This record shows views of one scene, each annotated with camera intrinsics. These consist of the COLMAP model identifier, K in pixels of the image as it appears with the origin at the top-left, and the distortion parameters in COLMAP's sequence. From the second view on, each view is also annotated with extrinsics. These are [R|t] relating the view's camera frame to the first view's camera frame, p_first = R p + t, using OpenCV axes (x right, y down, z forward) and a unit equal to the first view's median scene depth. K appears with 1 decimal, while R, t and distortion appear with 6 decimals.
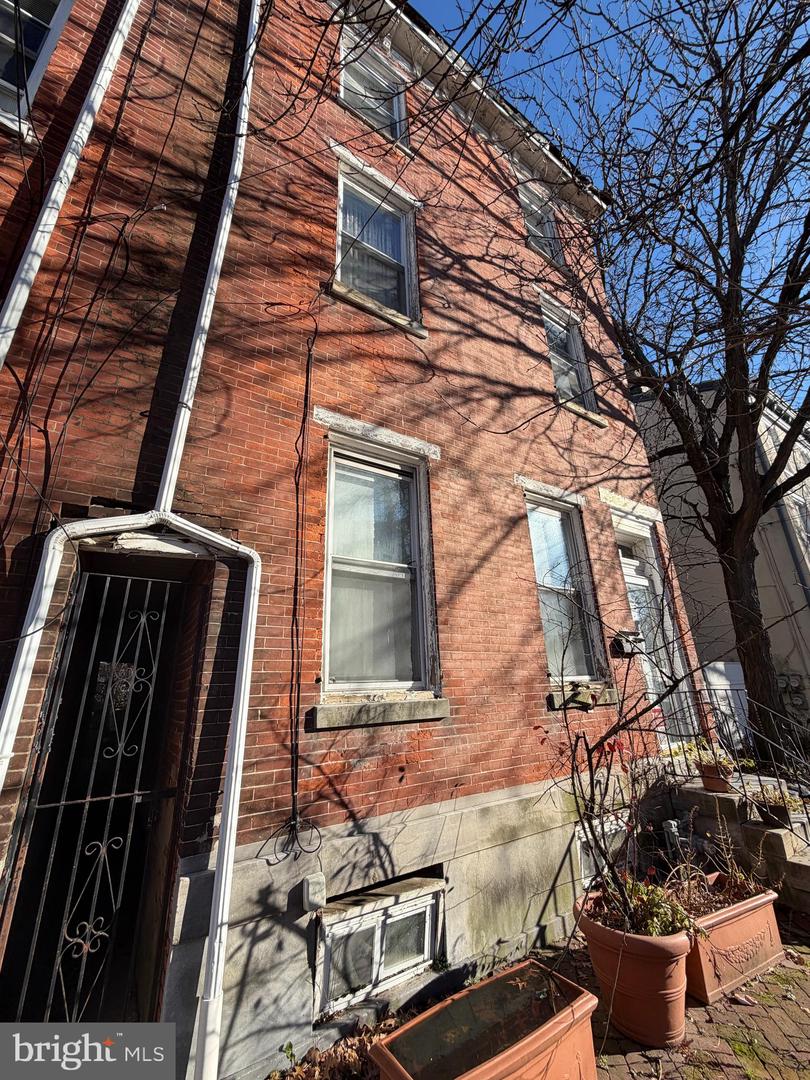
lens RADIAL K [[428.2, 0, 405.8], [0, 428.2, 535.4], [0, 0, 1]] dist [0.000085, -0.000105]
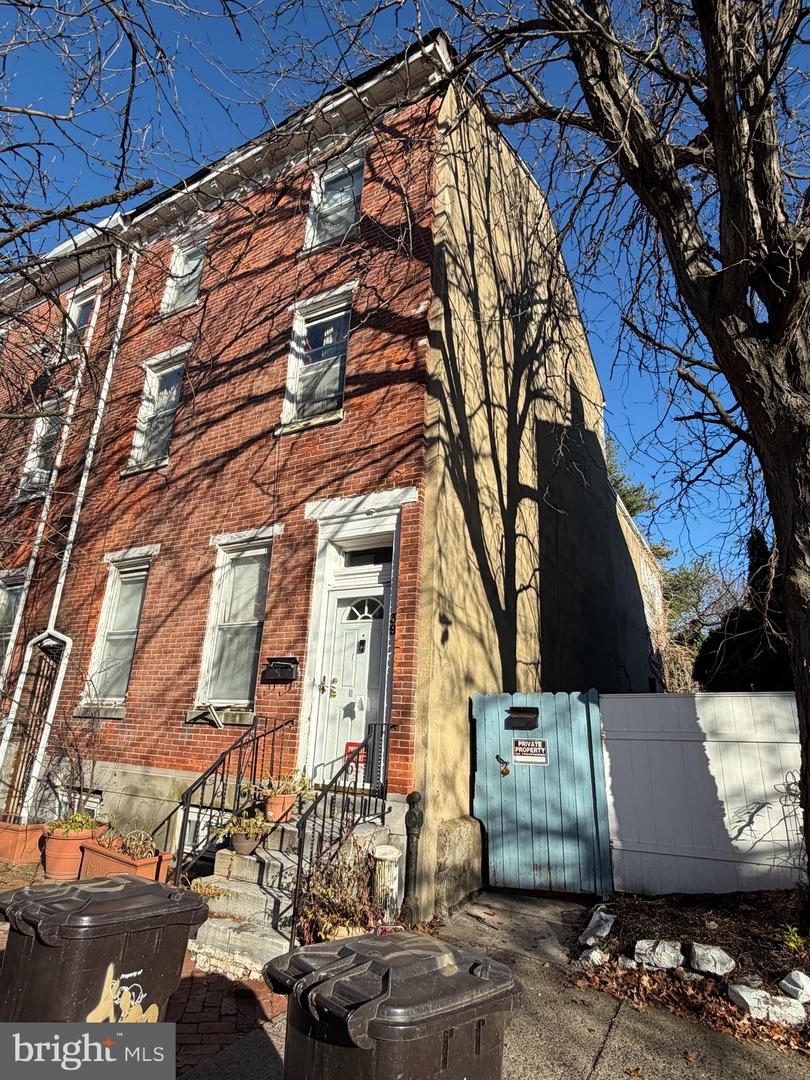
lens RADIAL K [[592.9, 0, 405.0], [0, 592.9, 540.0], [0, 0, 1]] dist [-0.002578, -0.000041]
pose [[0.448315, -0.218856, -0.866670, 2.519531], [0.244184, 0.962671, -0.116786, 0.256058], [0.859877, -0.159270, 0.485020, 0.828395]]
